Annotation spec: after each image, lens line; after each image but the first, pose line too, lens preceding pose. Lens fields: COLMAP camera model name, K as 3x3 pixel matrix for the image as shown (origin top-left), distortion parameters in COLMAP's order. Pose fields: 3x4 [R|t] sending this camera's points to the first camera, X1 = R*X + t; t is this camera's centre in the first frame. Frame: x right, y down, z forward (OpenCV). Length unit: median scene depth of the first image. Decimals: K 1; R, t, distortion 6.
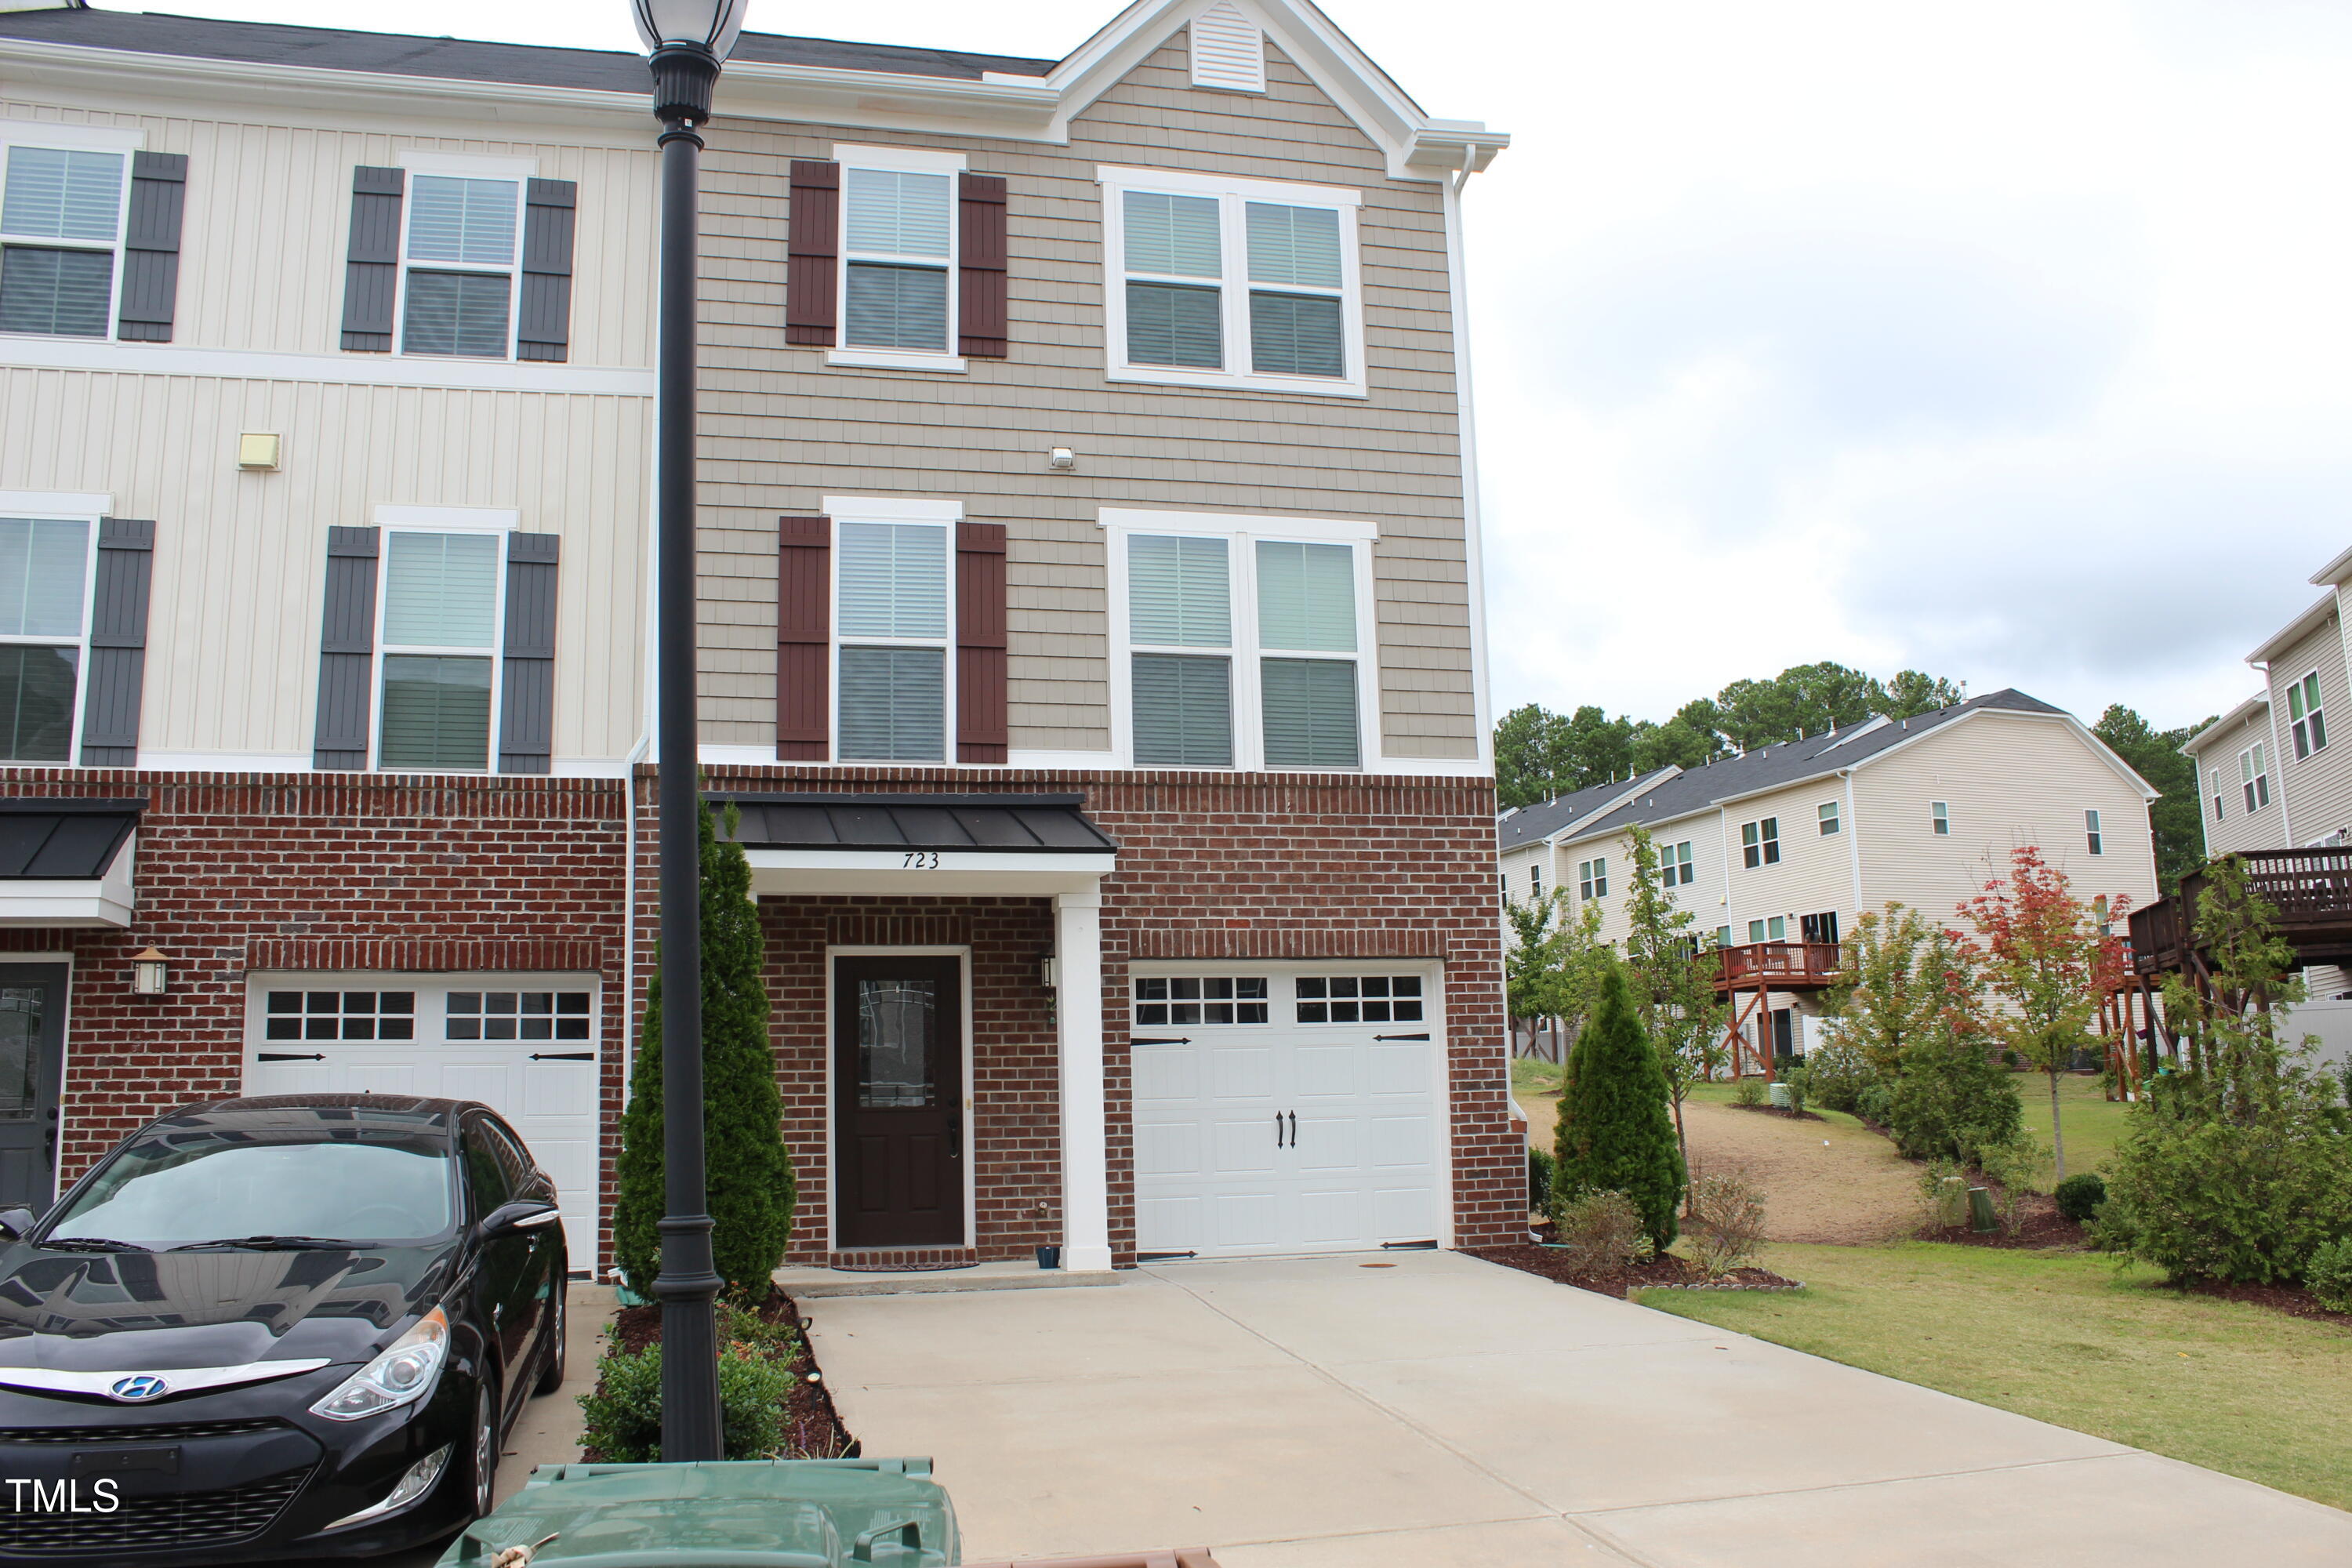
lens RADIAL K [[1977.8, 0, 1176.4], [0, 1977.8, 790.7], [0, 0, 1]] dist [-0.153453, 0.151138]
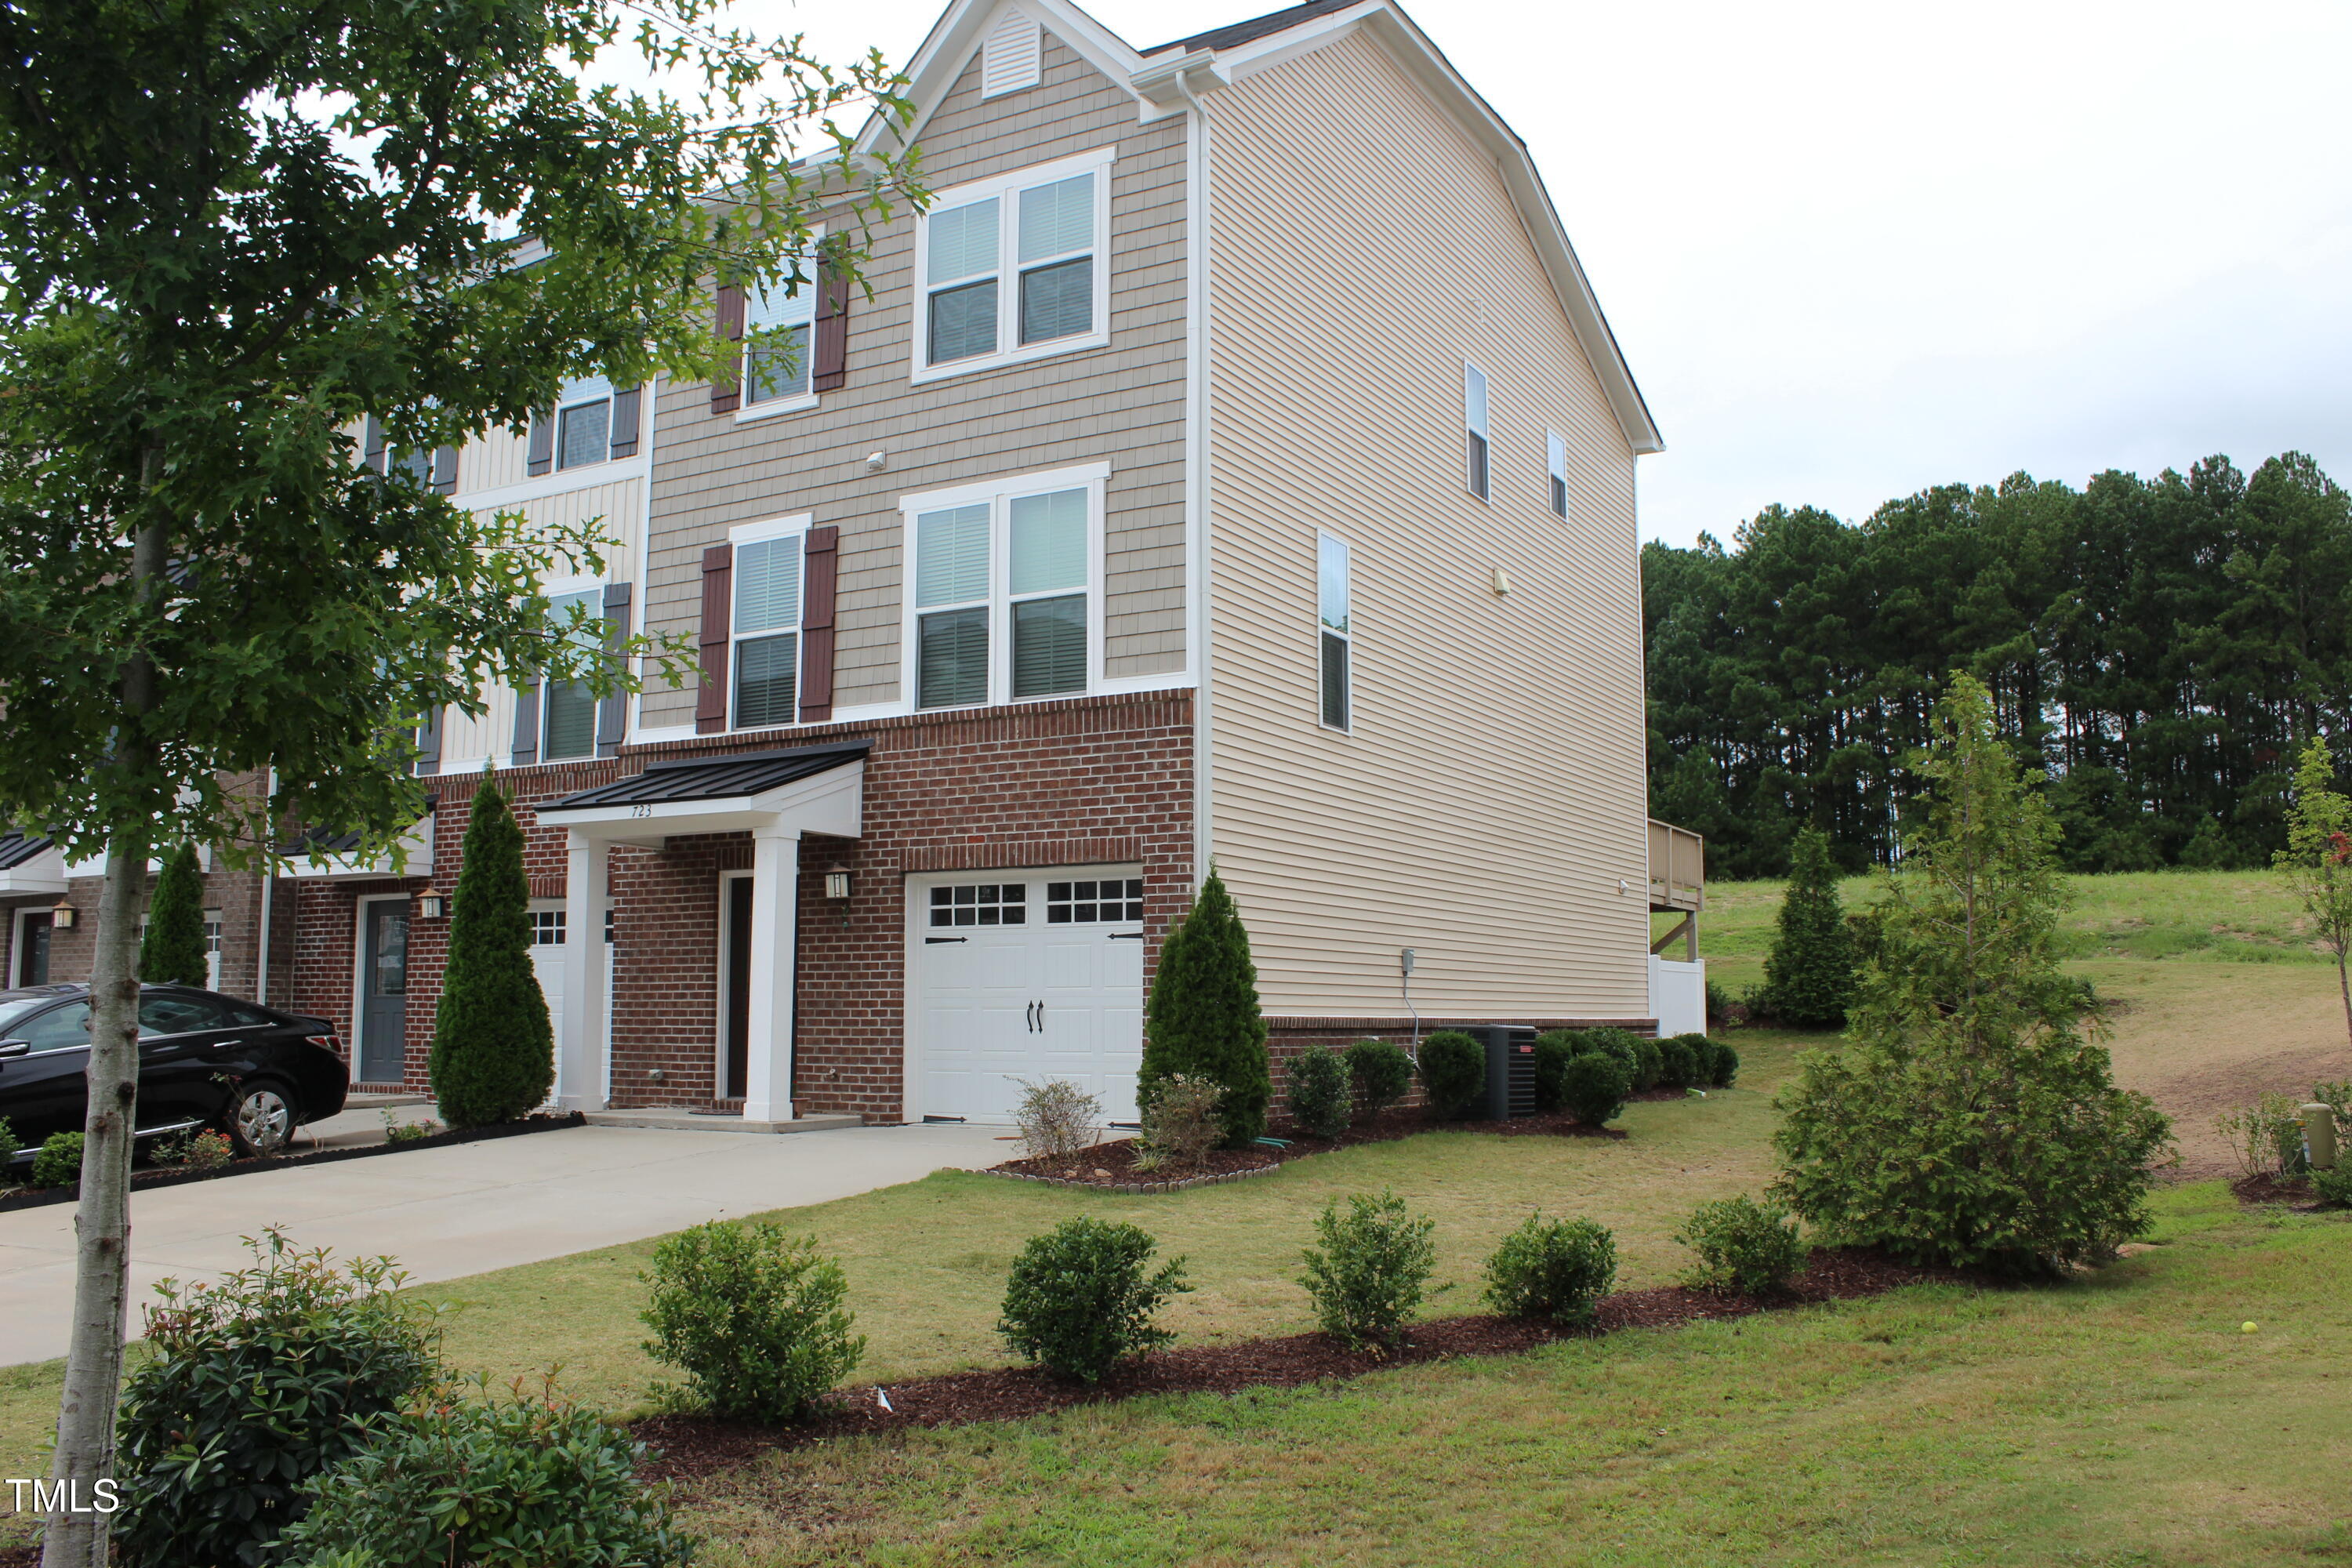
lens RADIAL K [[1977.8, 0, 1176.4], [0, 1977.8, 790.7], [0, 0, 1]] dist [-0.153453, 0.151138]
pose [[0.717810, -0.056269, -0.693962, 0.903553], [0.101185, 0.994578, 0.024018, 0.022438], [0.688847, -0.087459, 0.719611, 0.242822]]
